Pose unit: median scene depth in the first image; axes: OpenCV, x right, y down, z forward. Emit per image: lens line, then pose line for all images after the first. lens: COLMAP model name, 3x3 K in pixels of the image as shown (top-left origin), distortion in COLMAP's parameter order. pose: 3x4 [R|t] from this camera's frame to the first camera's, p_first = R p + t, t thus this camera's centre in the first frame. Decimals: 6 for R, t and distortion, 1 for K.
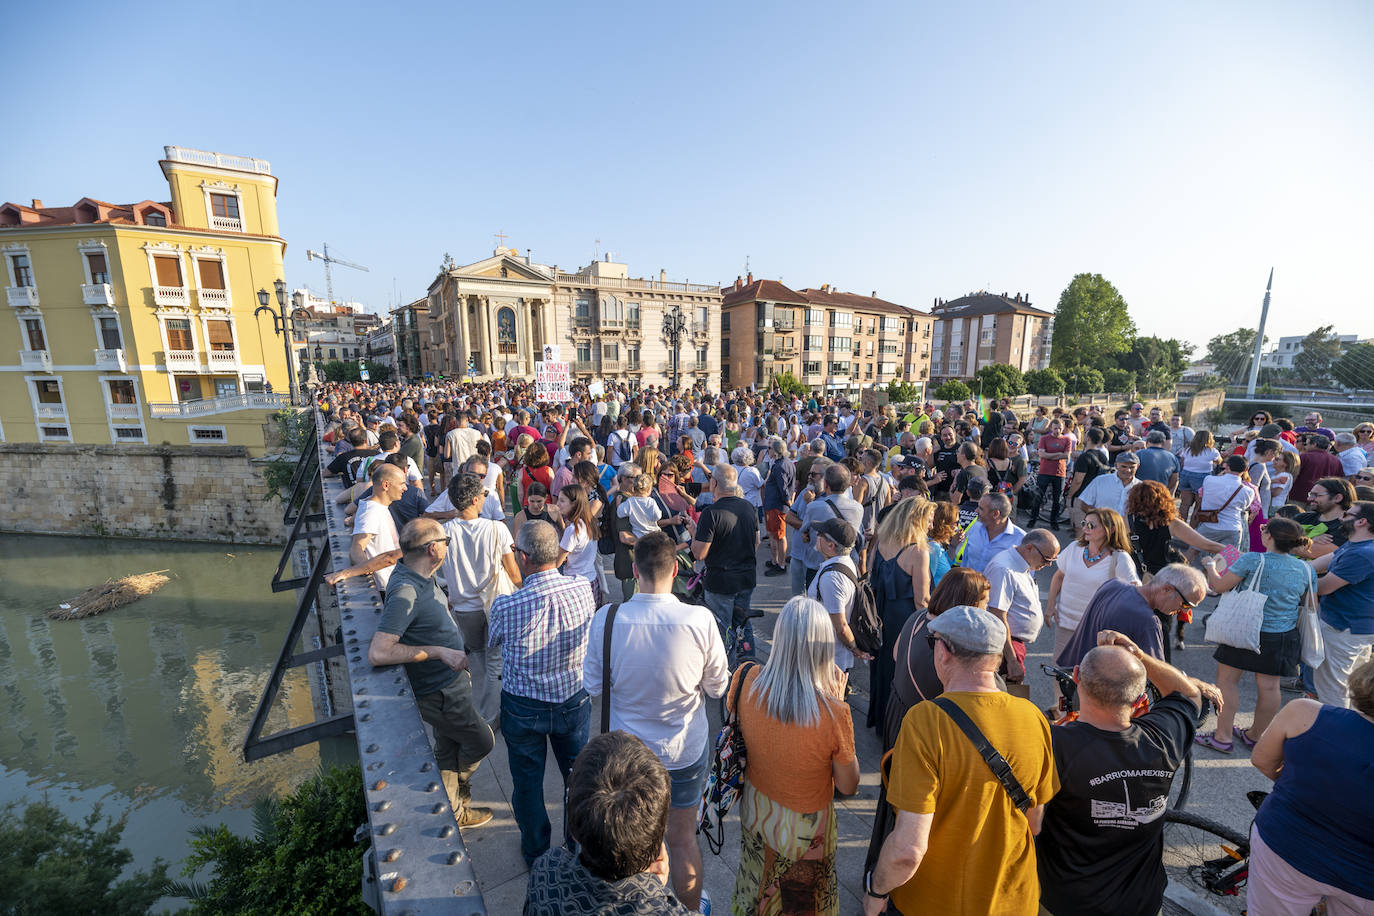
lens RADIAL K [[499.4, 0, 689.3], [0, 499.4, 453.6], [0, 0, 1]] dist [-0.000513, 0.000283]
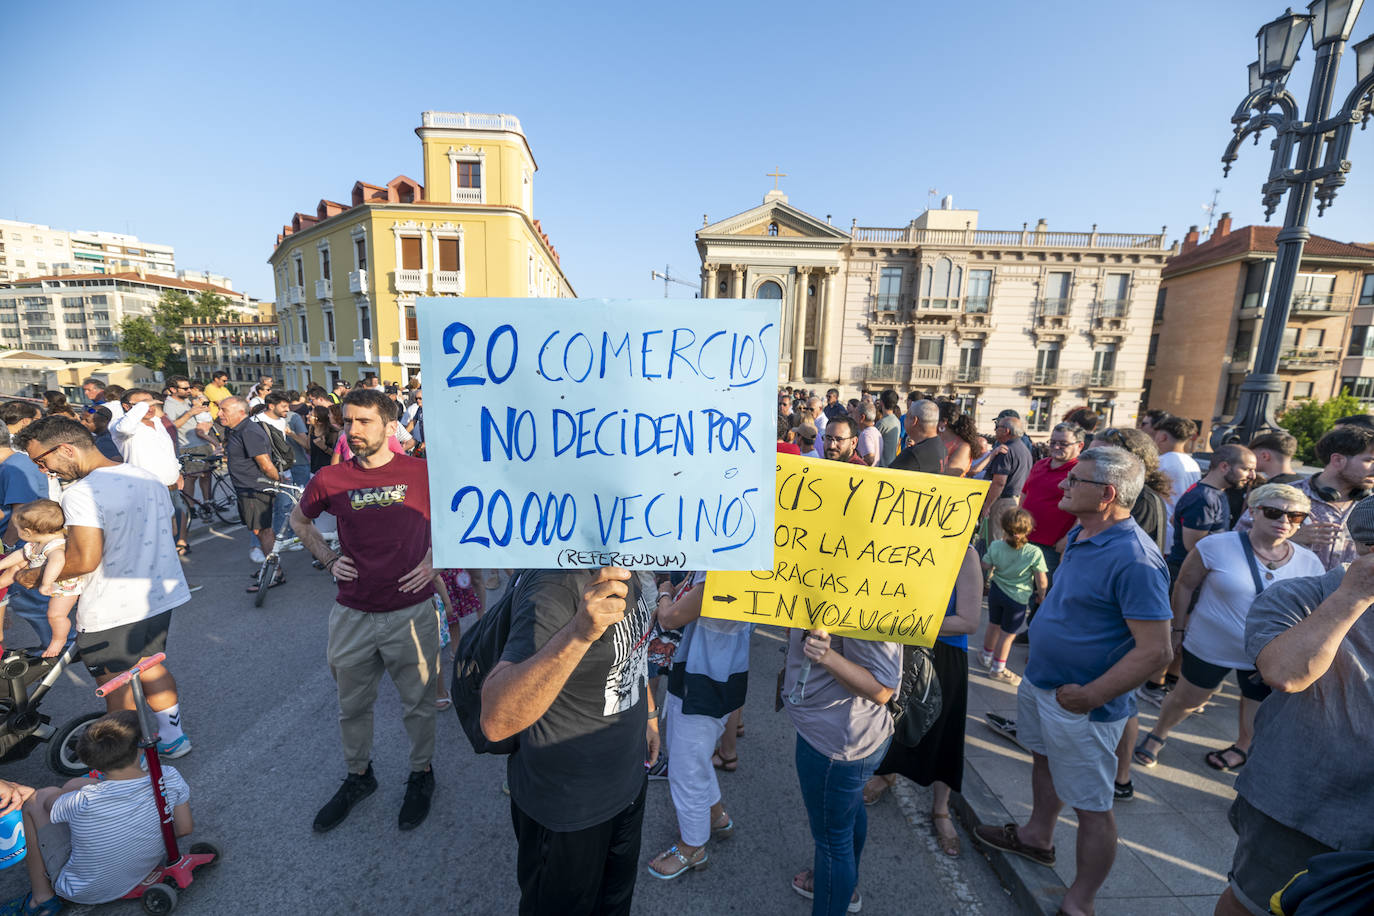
lens RADIAL K [[493.0, 0, 723.0], [0, 493.0, 466.9], [0, 0, 1]] dist [0.000593, -0.001391]
pose [[0.837200, 0.121180, -0.533302, -0.033294], [-0.121652, 0.991976, 0.034429, -0.057943], [0.533195, 0.036053, 0.845224, 0.402942]]
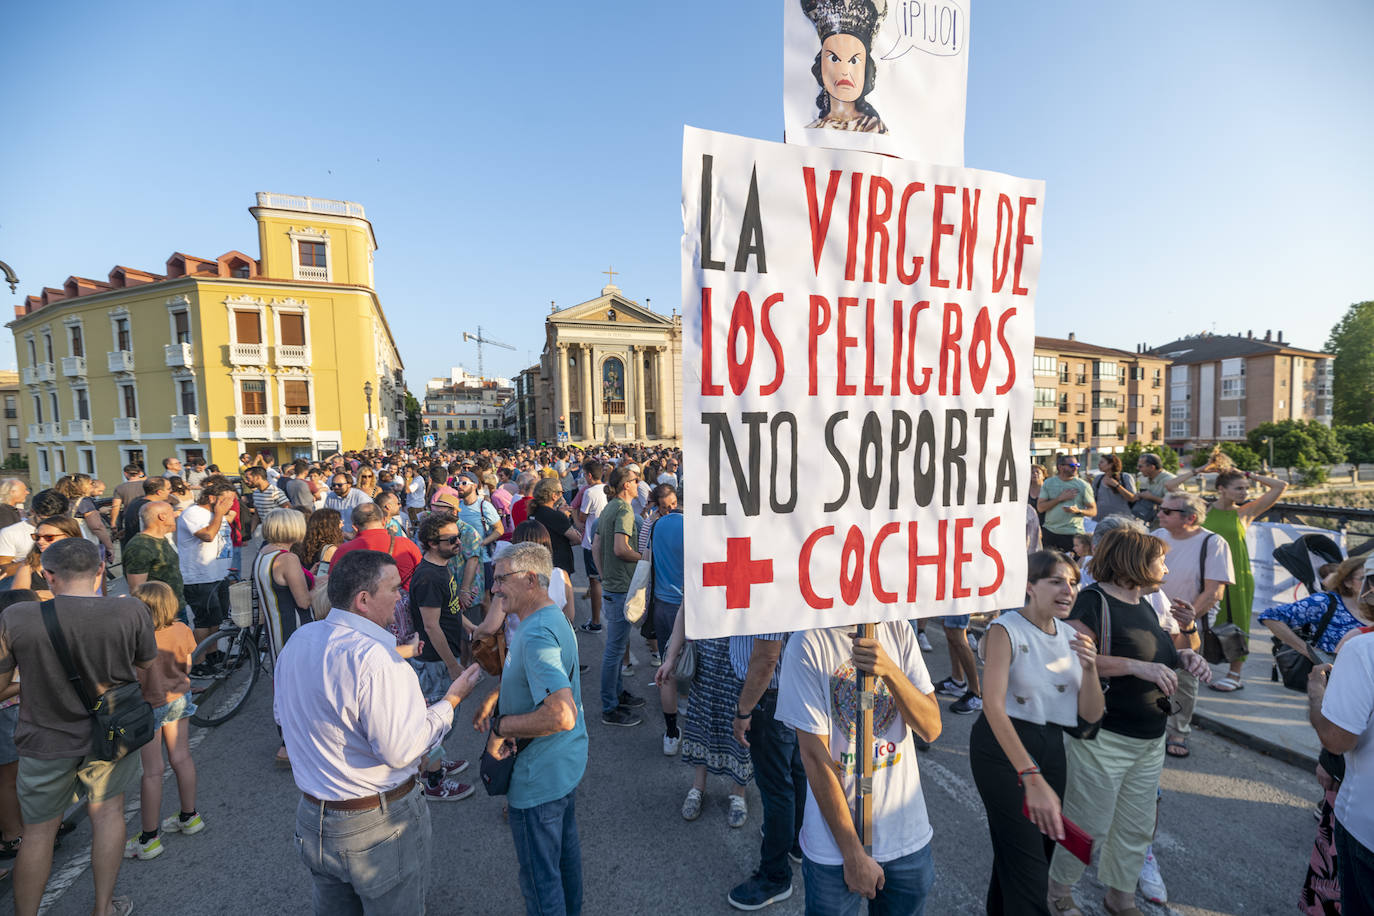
lens RADIAL K [[531.4, 0, 700.6], [0, 531.4, 478.5], [0, 0, 1]] dist [0.005022, -0.001575]
pose [[0.972248, 0.008315, -0.233803, -0.025554], [-0.027963, 0.996334, -0.080849, -0.030726], [0.232274, 0.085144, 0.968917, 0.209449]]
